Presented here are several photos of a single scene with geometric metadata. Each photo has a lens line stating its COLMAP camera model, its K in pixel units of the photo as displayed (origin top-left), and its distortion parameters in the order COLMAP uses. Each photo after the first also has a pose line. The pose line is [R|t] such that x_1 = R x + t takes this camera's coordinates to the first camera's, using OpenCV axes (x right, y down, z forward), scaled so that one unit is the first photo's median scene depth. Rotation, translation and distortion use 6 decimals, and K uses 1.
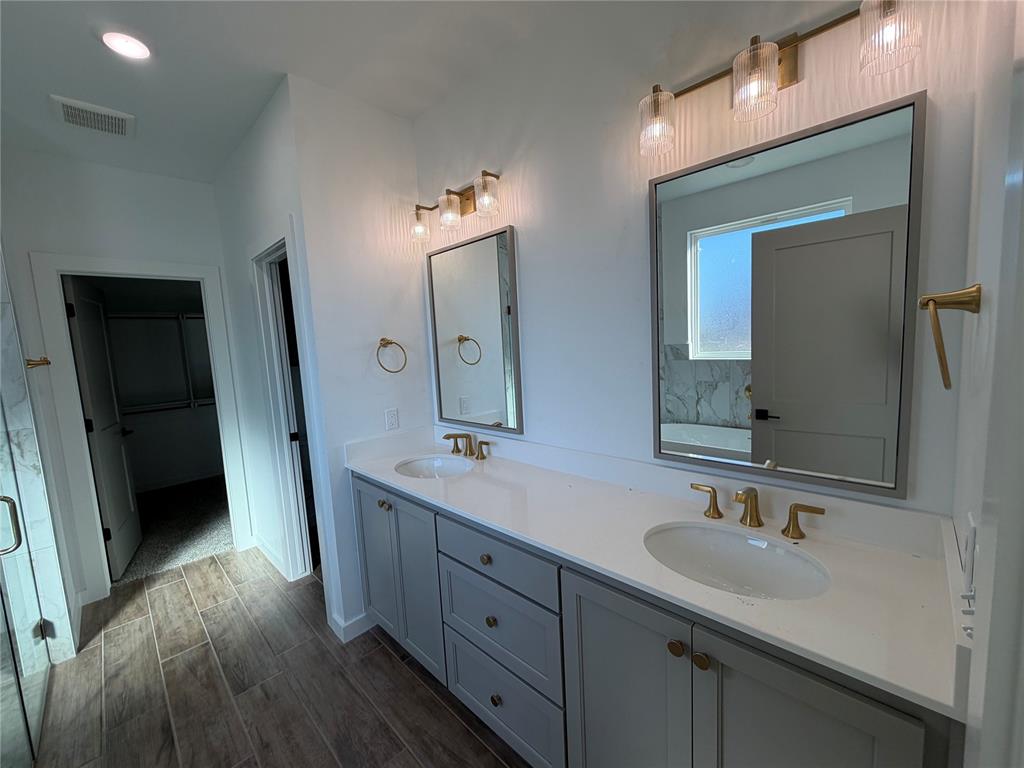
lens RADIAL K [[406.4, 0, 511.4], [0, 406.4, 385.6], [0, 0, 1]] dist [0.001458, 0.000524]
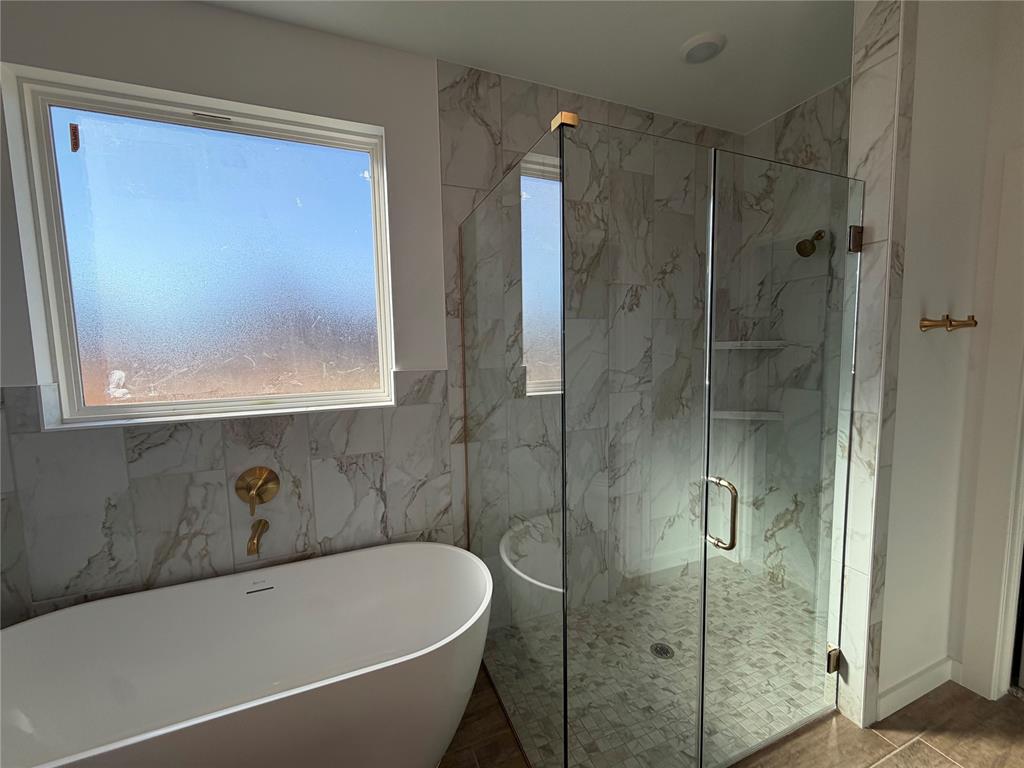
lens RADIAL K [[406.4, 0, 512.3], [0, 406.4, 379.7], [0, 0, 1]] dist [0.001458, 0.000524]
pose [[-0.398487, 0.141532, -0.906188, -0.246633], [-0.053737, 0.982722, 0.177115, -0.047426], [0.915598, 0.119274, -0.383997, 0.639672]]
